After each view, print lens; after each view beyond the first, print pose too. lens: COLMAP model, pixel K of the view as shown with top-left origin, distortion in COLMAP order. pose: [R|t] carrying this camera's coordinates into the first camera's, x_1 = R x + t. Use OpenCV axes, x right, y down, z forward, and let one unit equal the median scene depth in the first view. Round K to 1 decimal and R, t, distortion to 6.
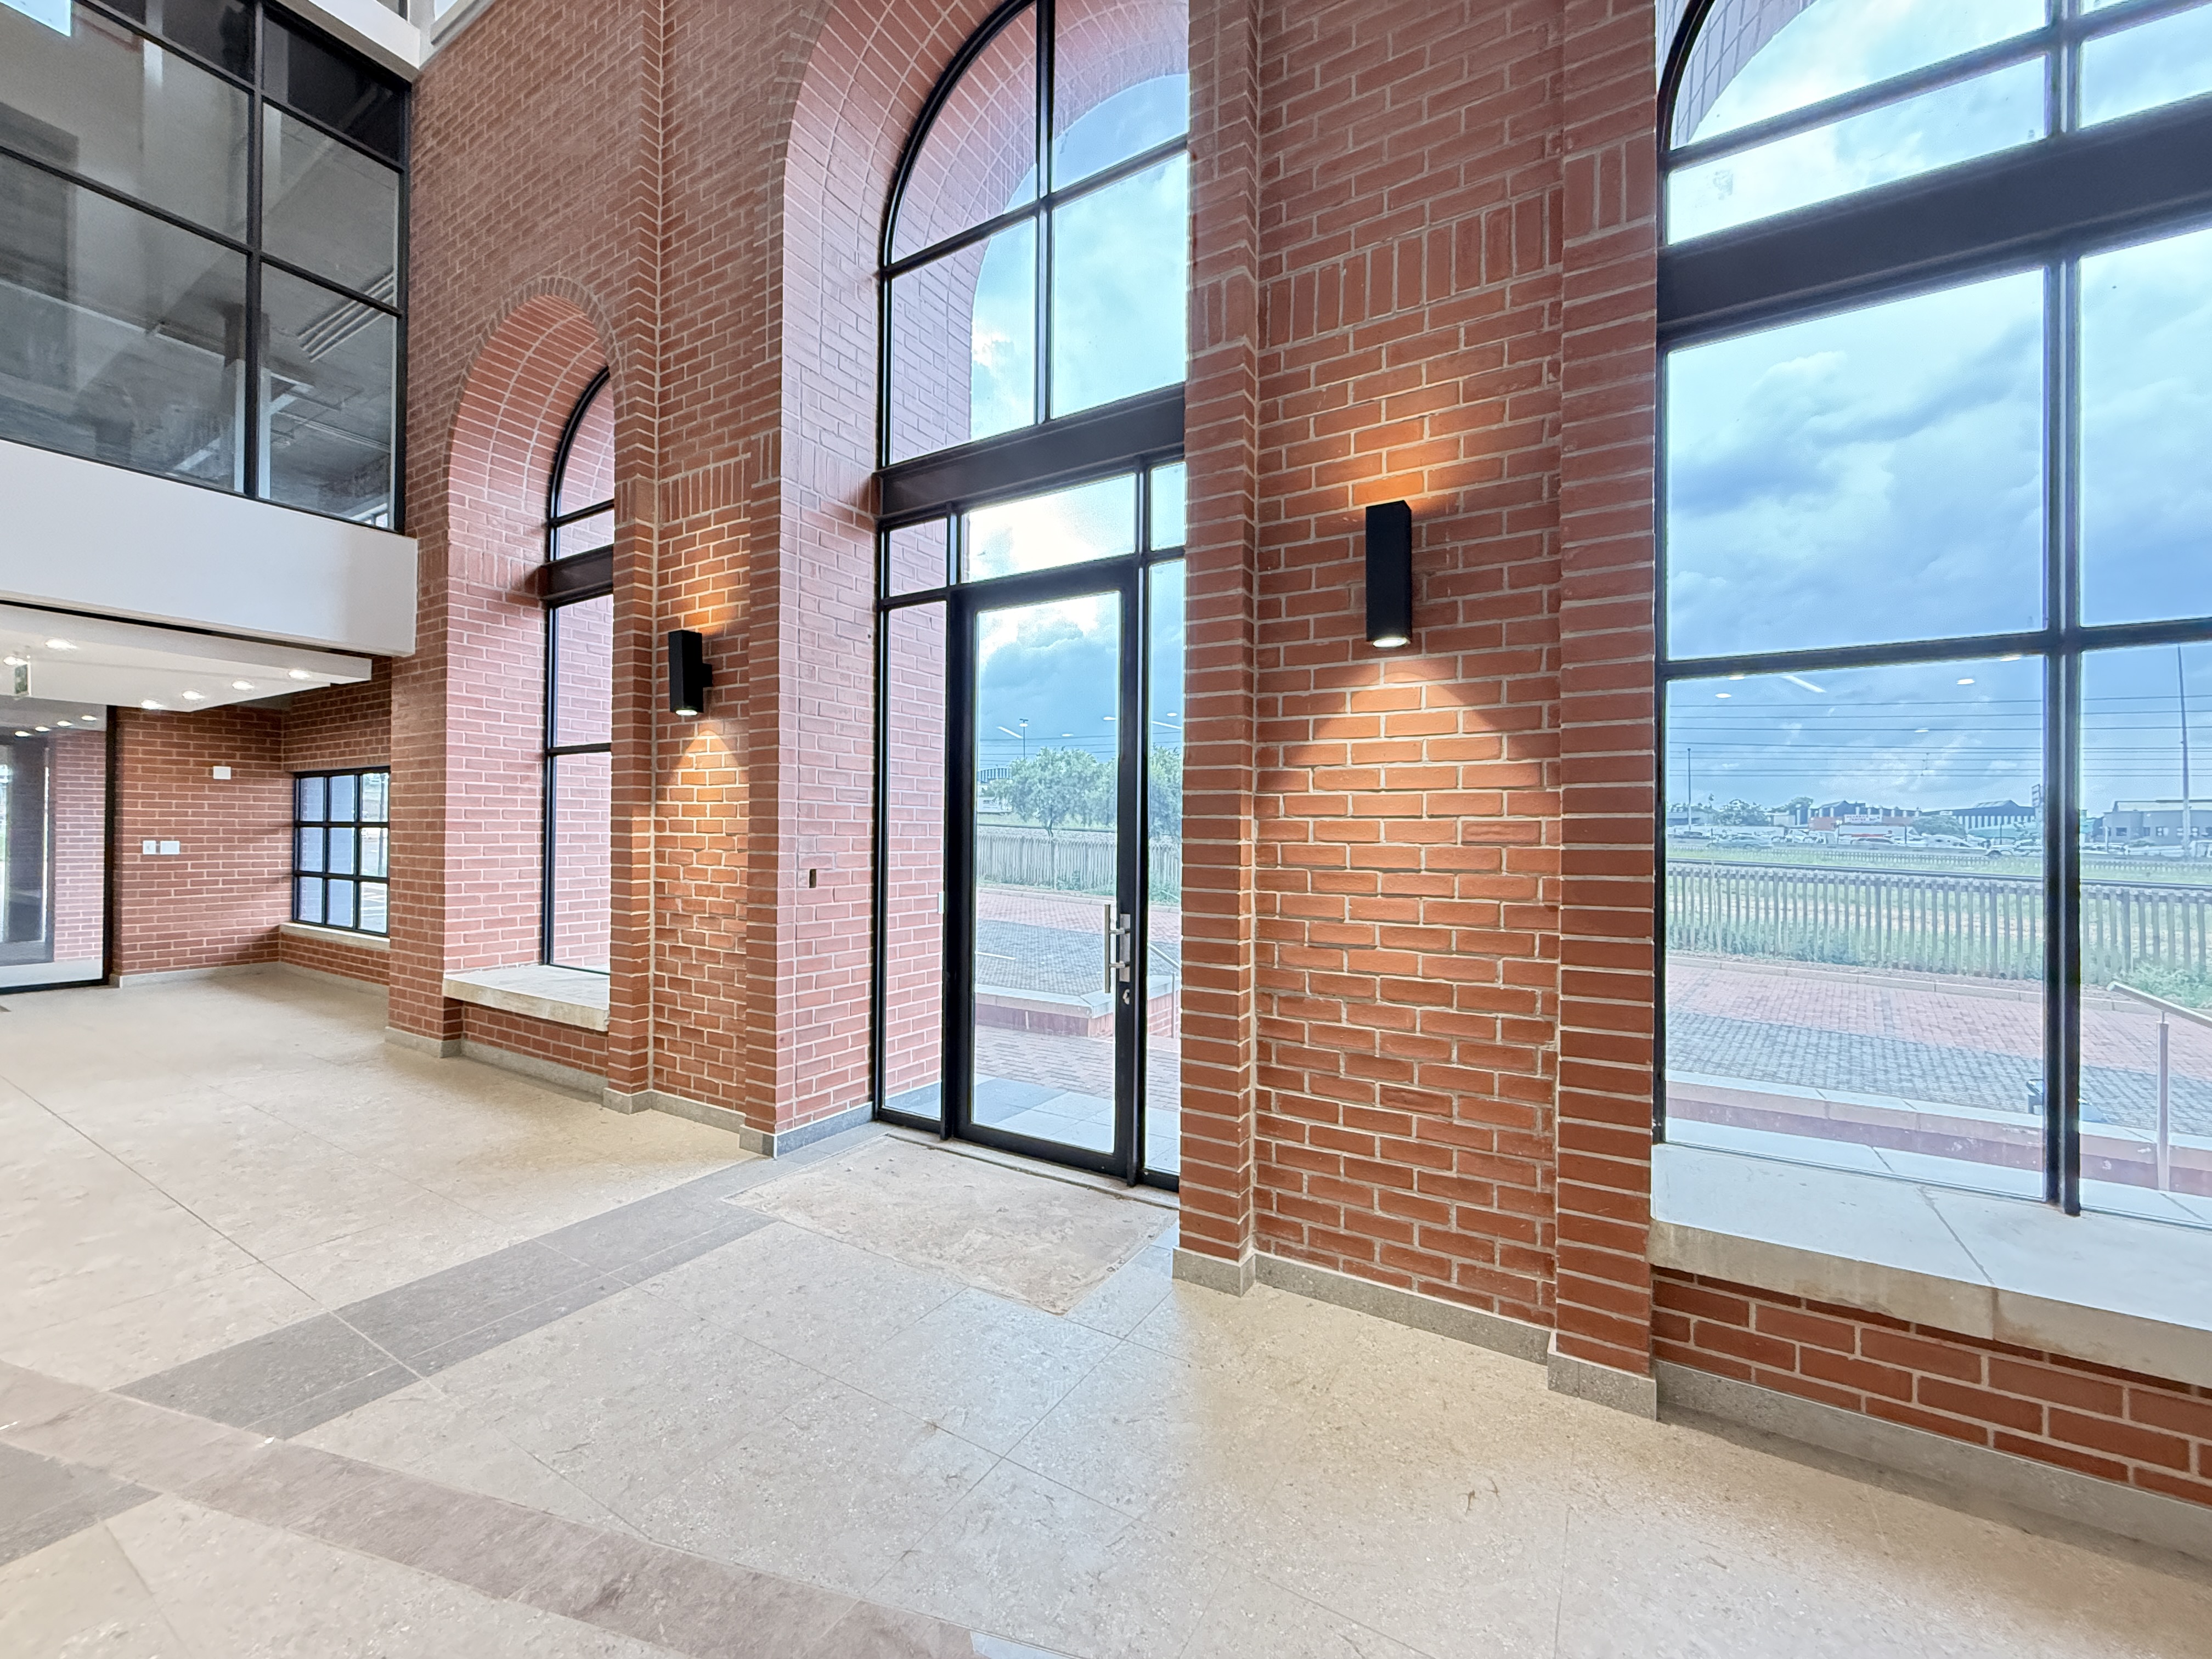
lens RADIAL K [[883.8, 0, 1100.0], [0, 883.8, 828.6], [0, 0, 1]] dist [0.000713, 0.000094]
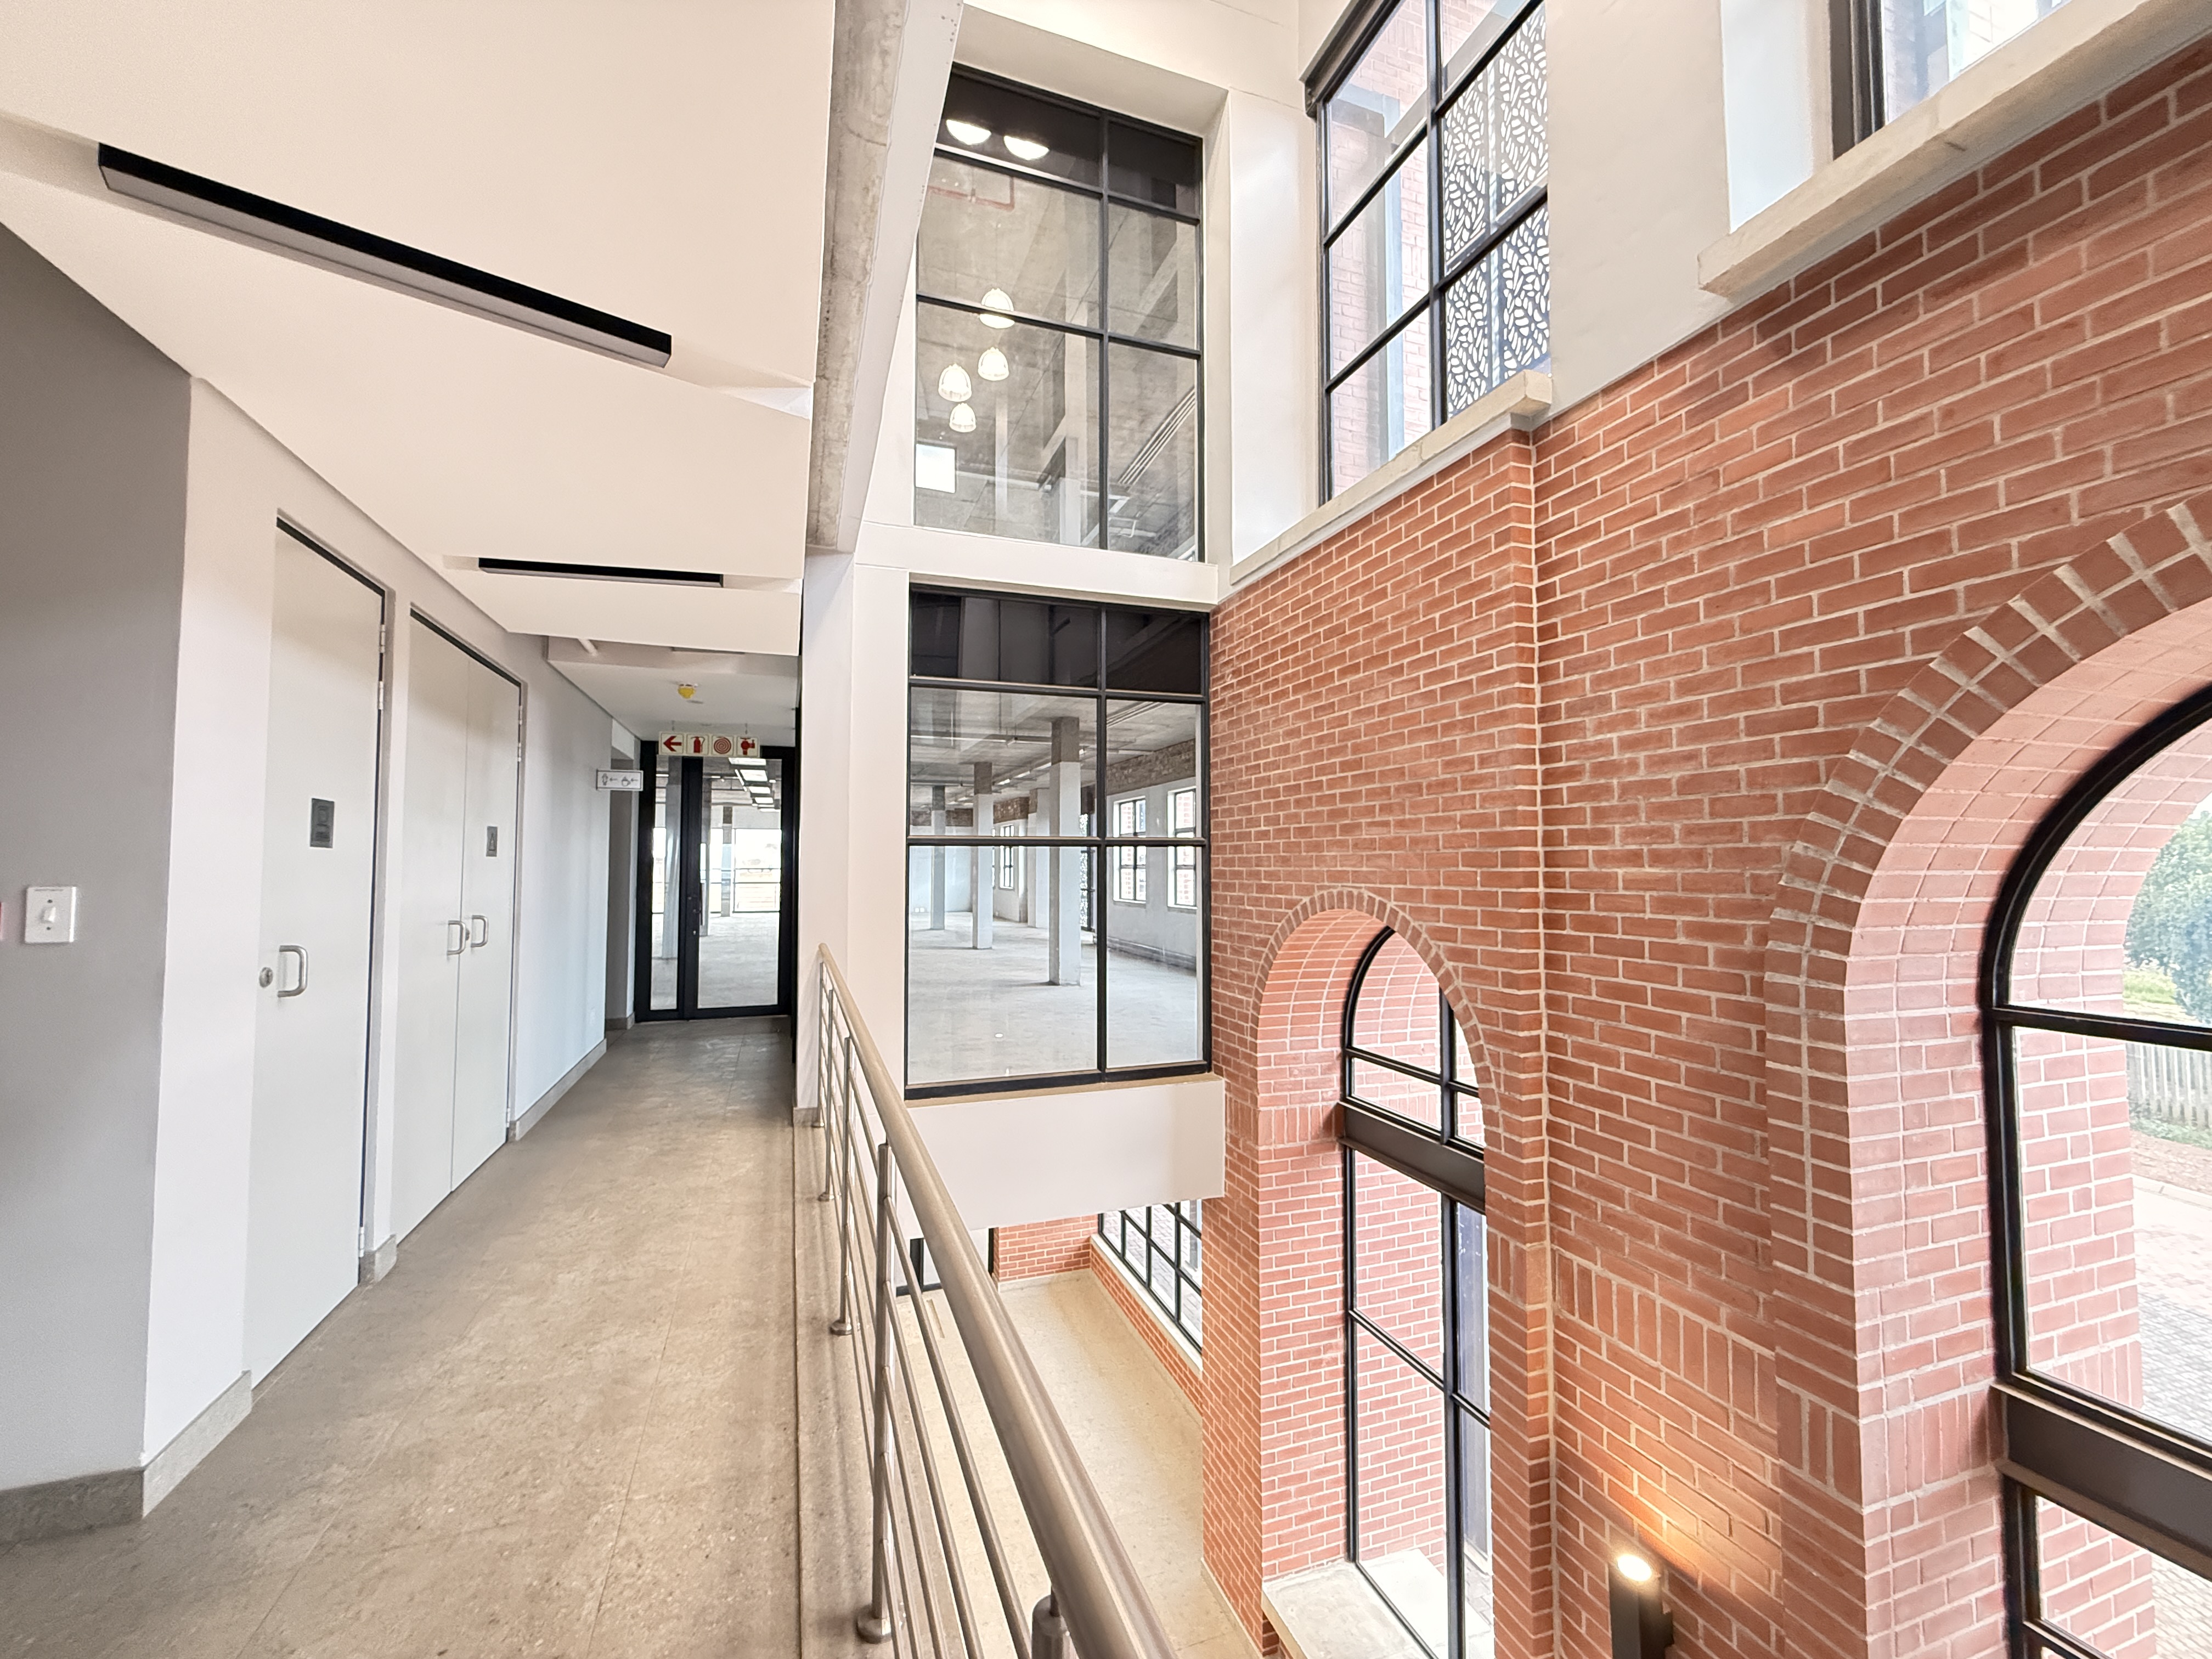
lens RADIAL K [[883.8, 0, 1100.0], [0, 883.8, 828.6], [0, 0, 1]] dist [0.000713, 0.000094]
pose [[0.772268, -0.037429, -0.634193, -0.245327], [0.010443, 0.998876, -0.046236, -0.556065], [0.635211, 0.029084, 0.771791, 0.148411]]
